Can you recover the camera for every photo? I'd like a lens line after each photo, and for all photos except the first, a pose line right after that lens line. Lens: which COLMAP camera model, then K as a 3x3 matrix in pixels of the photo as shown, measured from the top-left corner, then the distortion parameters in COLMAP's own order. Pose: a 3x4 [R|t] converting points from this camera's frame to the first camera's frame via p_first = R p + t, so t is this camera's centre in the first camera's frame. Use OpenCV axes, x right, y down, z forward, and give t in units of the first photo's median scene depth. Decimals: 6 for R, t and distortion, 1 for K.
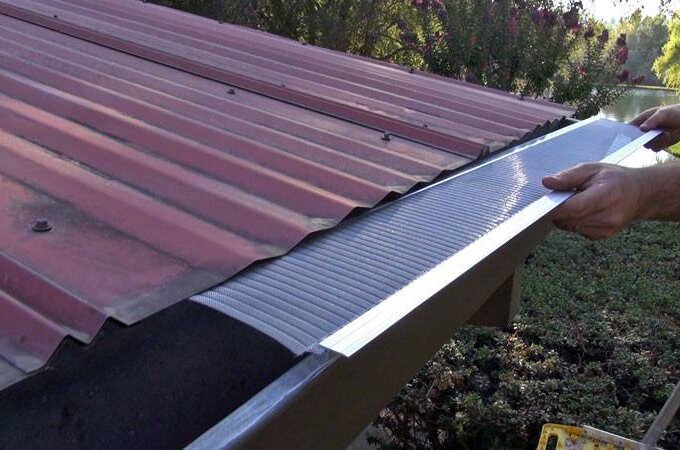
lens RADIAL K [[622.0, 0, 342.1], [0, 622.0, 229.2], [0, 0, 1]] dist [0.016770, -0.003719]
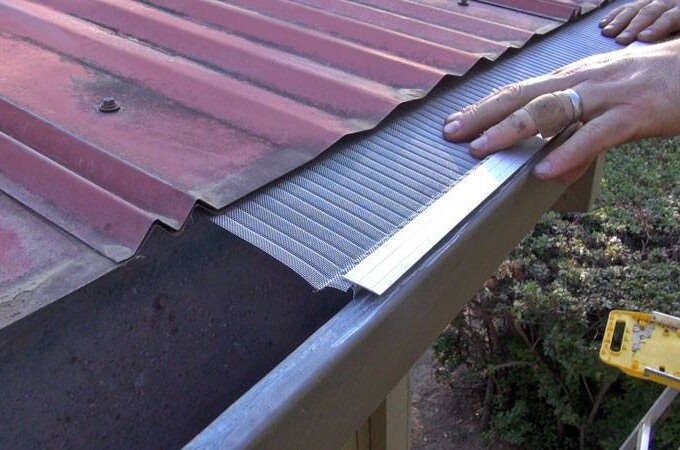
lens RADIAL K [[623.4, 0, 338.6], [0, 623.4, 228.0], [0, 0, 1]] dist [-0.002983, 0.002883]
pose [[0.996388, -0.022023, -0.082012, -0.012287], [0.035351, 0.985693, 0.164800, 0.004954], [0.077209, -0.167104, 0.982911, 0.016935]]
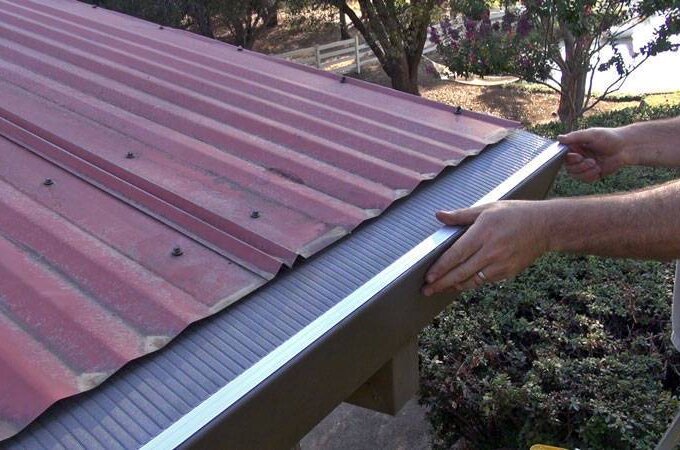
lens RADIAL K [[622.3, 0, 340.1], [0, 622.3, 228.5], [0, 0, 1]] dist [0.002284, -0.004540]
pose [[0.985915, -0.041747, -0.161954, 0.124645], [0.060709, 0.991629, 0.113956, -0.075867], [0.155841, -0.122183, 0.980196, 0.058931]]
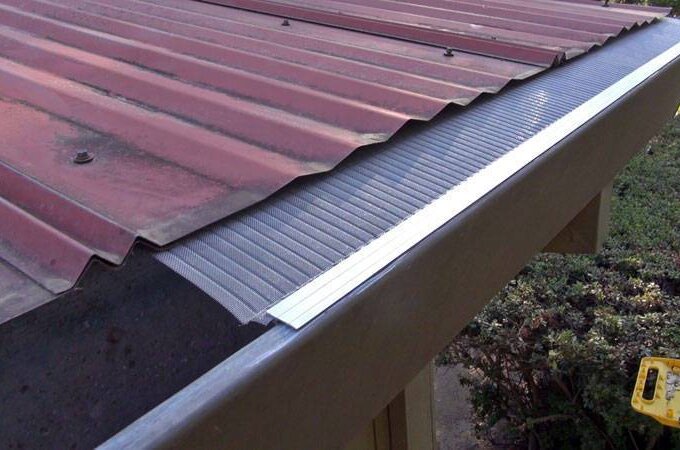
lens RADIAL K [[622.3, 0, 340.1], [0, 622.3, 228.5], [0, 0, 1]] dist [0.002284, -0.004540]
pose [[0.988370, -0.056431, -0.141208, 0.007713], [0.067582, 0.994857, 0.075453, 0.009109], [0.136224, -0.084118, 0.987100, 0.012235]]
